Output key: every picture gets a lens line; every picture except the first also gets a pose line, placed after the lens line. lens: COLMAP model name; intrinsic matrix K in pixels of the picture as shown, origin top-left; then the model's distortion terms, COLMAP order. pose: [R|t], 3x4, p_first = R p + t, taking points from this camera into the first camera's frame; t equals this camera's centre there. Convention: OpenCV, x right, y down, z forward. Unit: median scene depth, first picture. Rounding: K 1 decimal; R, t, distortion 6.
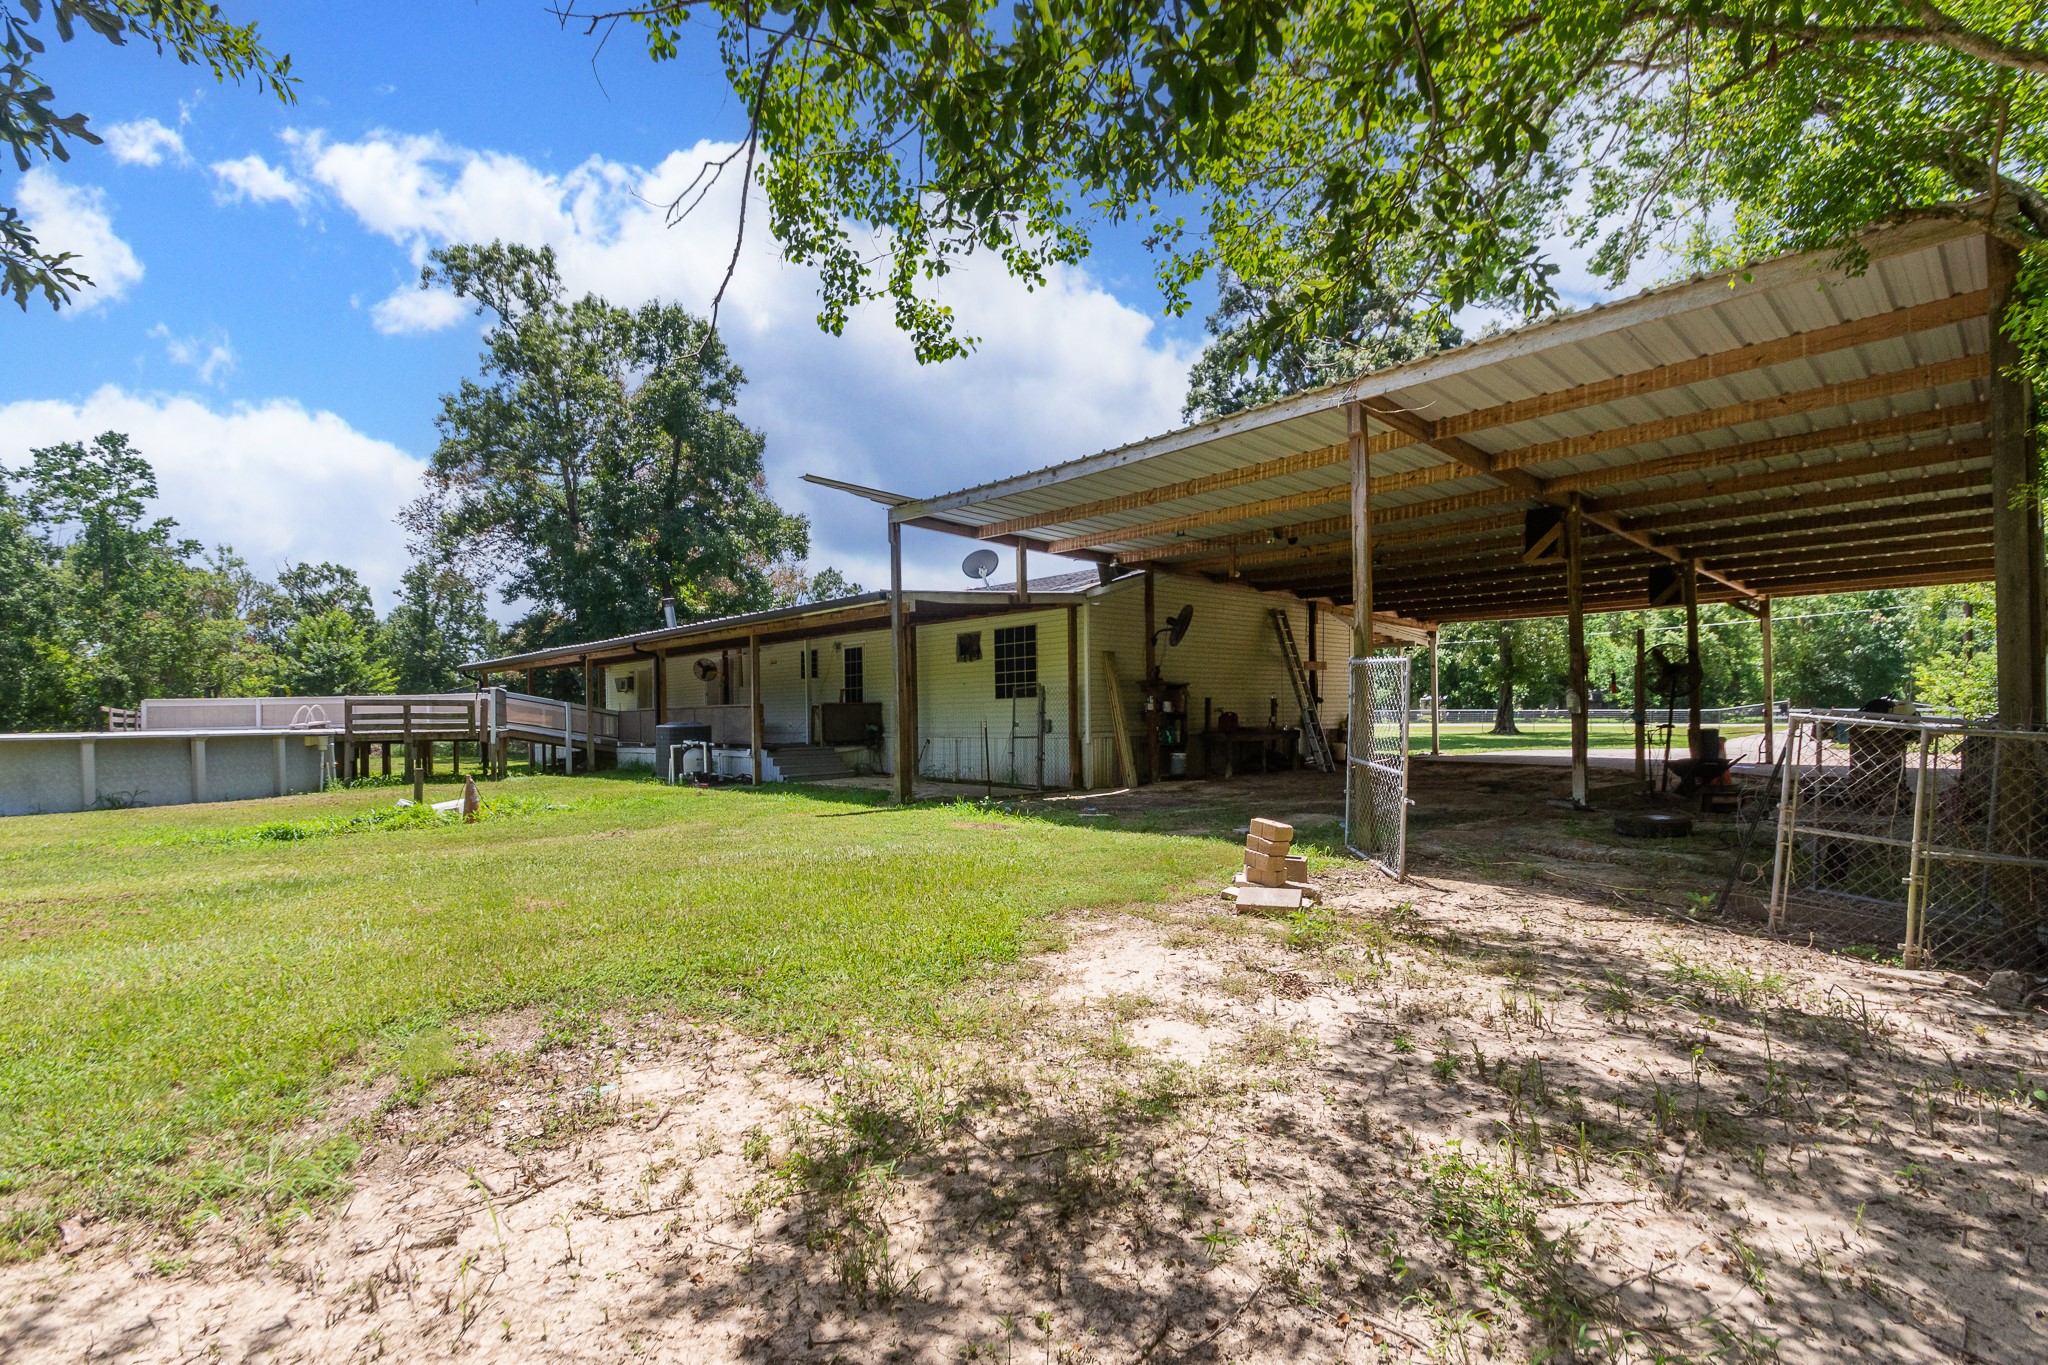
lens RADIAL K [[969.5, 0, 1018.8], [0, 969.5, 692.0], [0, 0, 1]] dist [-0.002504, -0.001560]
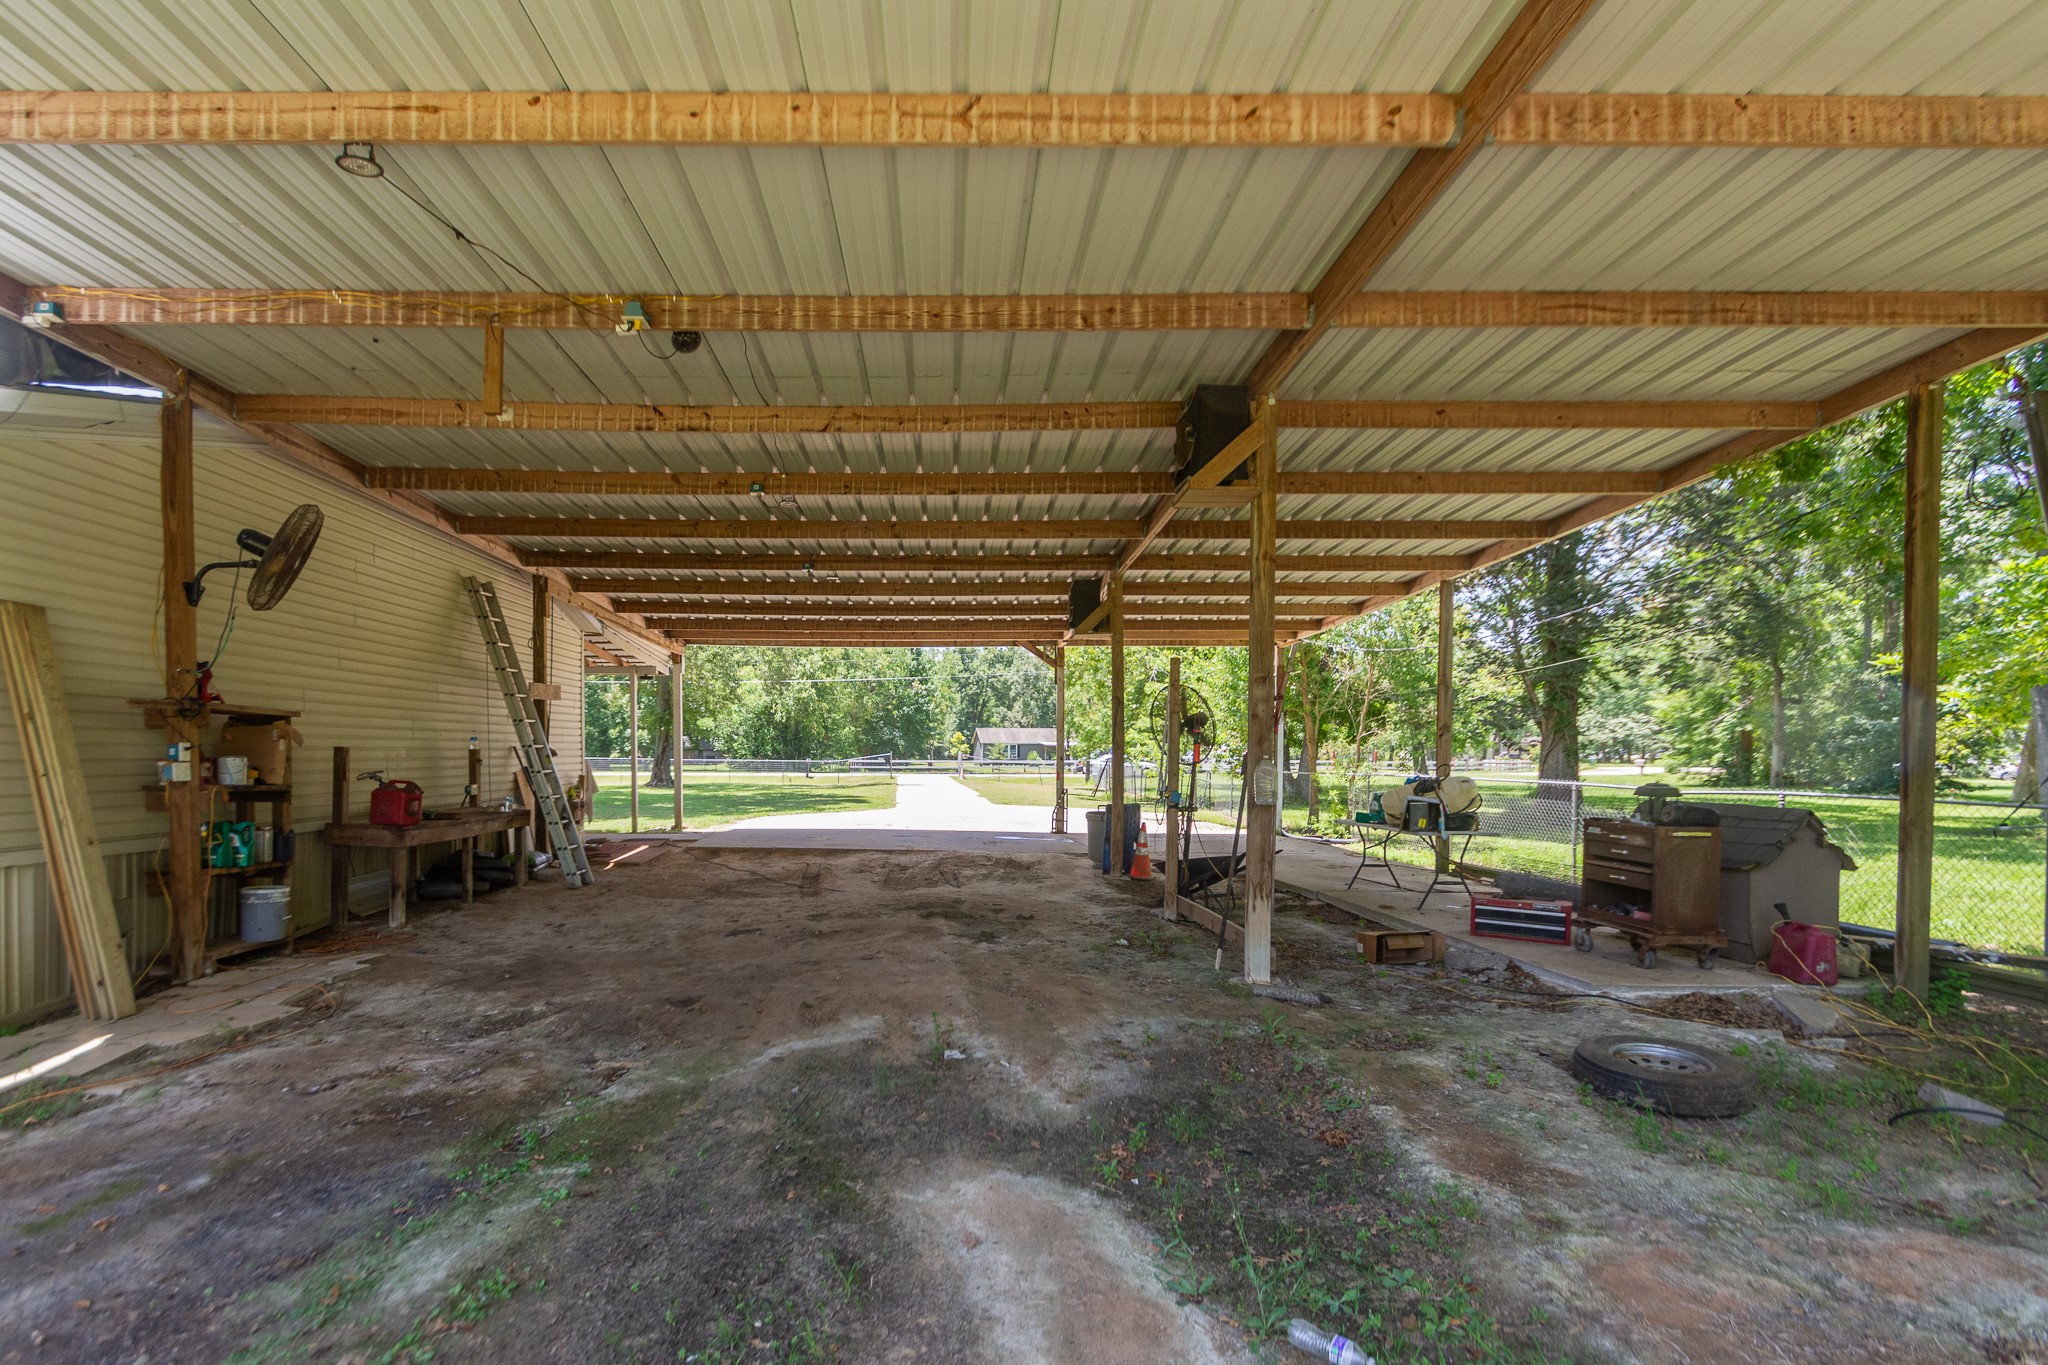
lens RADIAL K [[977.5, 0, 1022.8], [0, 977.5, 754.4], [0, 0, 1]] dist [-0.000740, -0.000436]
pose [[0.633008, -0.002088, 0.774142, 0.048938], [-0.006535, 0.999946, 0.008040, 0.003396], [-0.774118, -0.010148, 0.632960, 0.483898]]
